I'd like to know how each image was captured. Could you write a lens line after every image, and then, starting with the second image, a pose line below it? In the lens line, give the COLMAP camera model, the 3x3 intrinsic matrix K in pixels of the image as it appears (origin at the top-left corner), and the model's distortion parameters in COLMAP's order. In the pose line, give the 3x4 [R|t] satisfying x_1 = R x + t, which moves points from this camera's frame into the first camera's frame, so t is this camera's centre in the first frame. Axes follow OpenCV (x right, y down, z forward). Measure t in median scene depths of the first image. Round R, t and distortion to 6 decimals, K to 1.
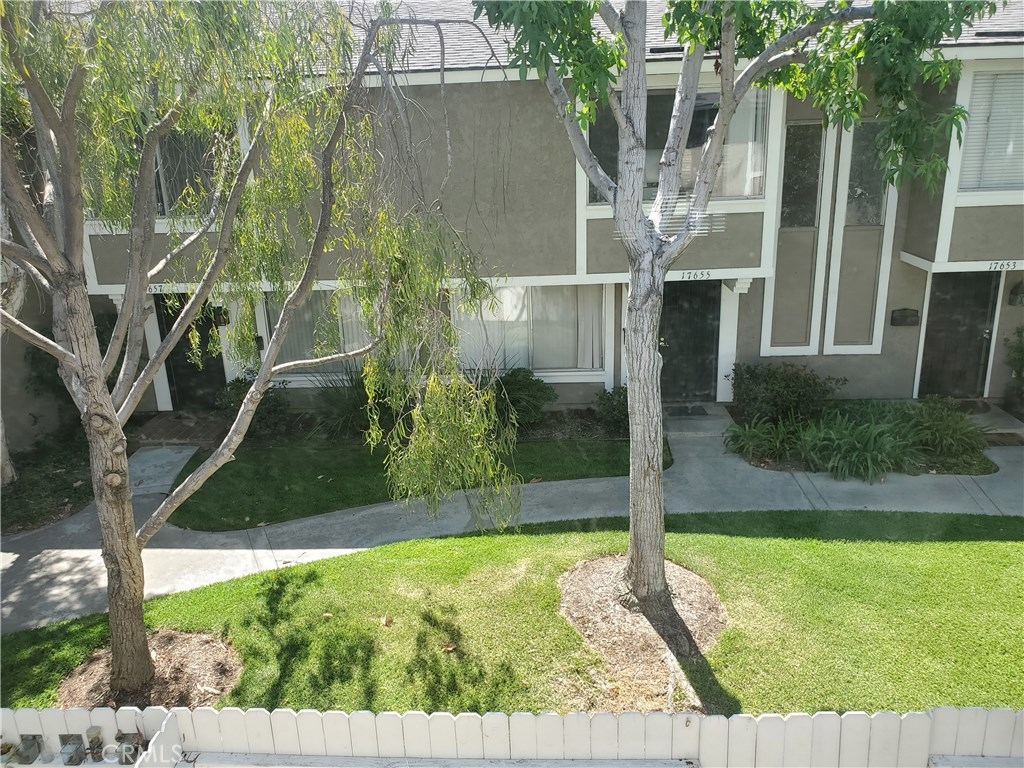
lens RADIAL K [[790.9, 0, 512.0], [0, 790.9, 384.0], [0, 0, 1]] dist [0.021363, 0.005412]
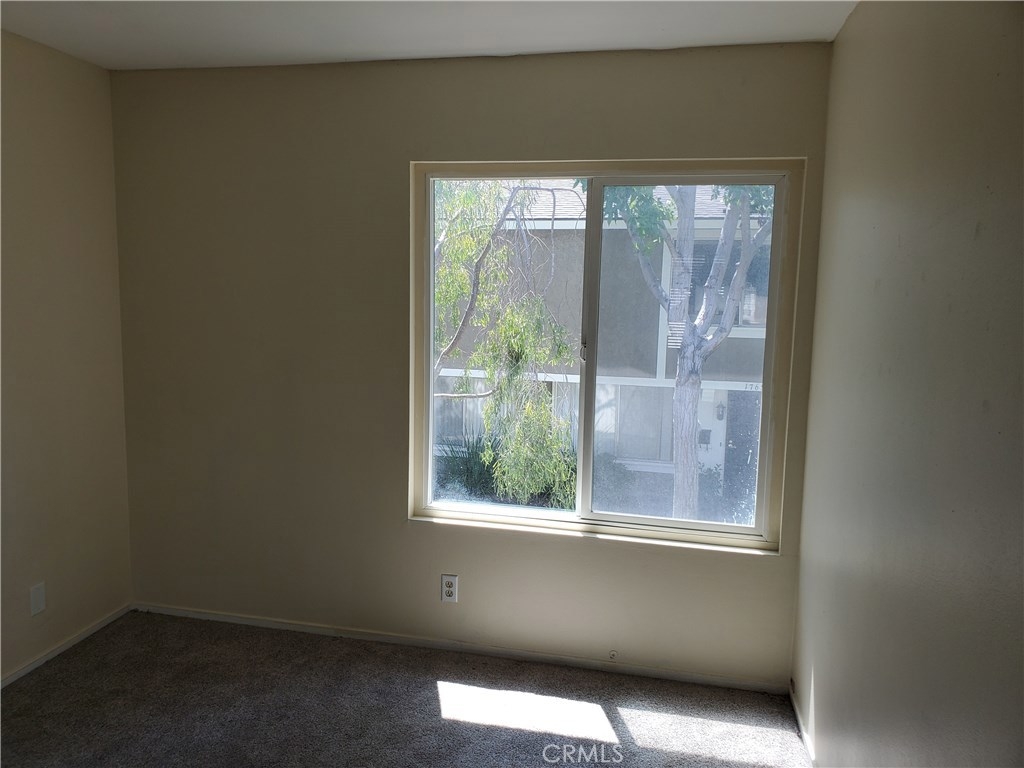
lens RADIAL K [[790.9, 0, 512.0], [0, 790.9, 384.0], [0, 0, 1]] dist [0.021363, 0.005412]
pose [[0.986170, 0.068410, -0.150957, 0.072993], [-0.094065, 0.980951, -0.169960, 0.166852], [0.136455, 0.181809, 0.973820, -0.396982]]
